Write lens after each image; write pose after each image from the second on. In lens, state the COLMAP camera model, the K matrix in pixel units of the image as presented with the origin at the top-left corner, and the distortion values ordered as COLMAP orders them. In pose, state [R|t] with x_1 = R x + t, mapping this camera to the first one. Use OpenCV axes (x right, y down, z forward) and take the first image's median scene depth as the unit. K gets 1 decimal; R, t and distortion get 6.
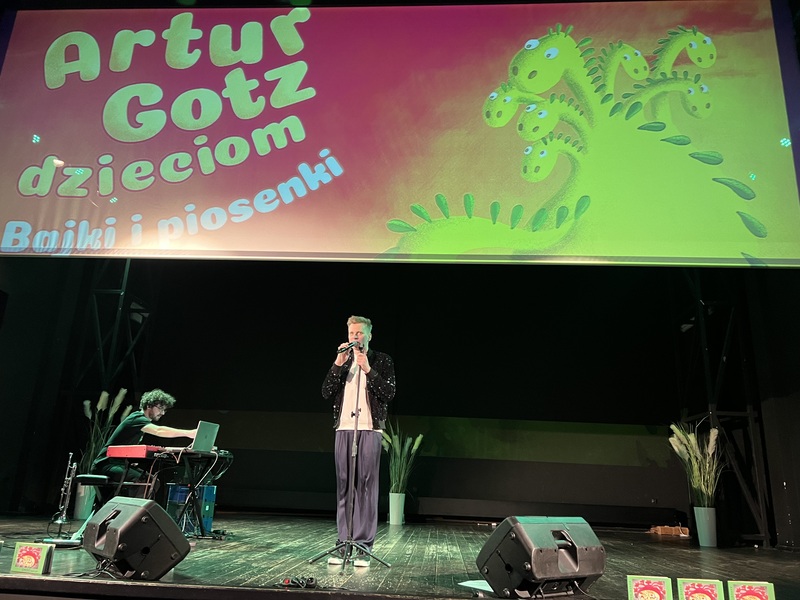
lens RADIAL K [[545.7, 0, 396.9], [0, 545.7, 276.9], [0, 0, 1]] dist [-0.024093, 0.006991]
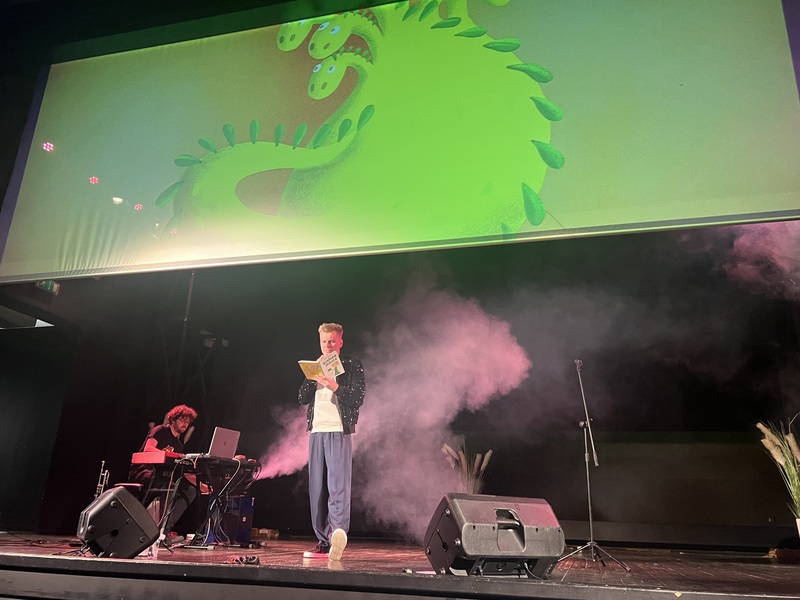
lens RADIAL K [[577.7, 0, 400.0], [0, 577.7, 300.0], [0, 0, 1]] dist [-0.023463, -0.003617]
pose [[0.981249, -0.072585, -0.178553, 0.339927], [0.072072, 0.997355, -0.009366, 0.122313], [0.178761, -0.003679, 0.983886, 0.020068]]
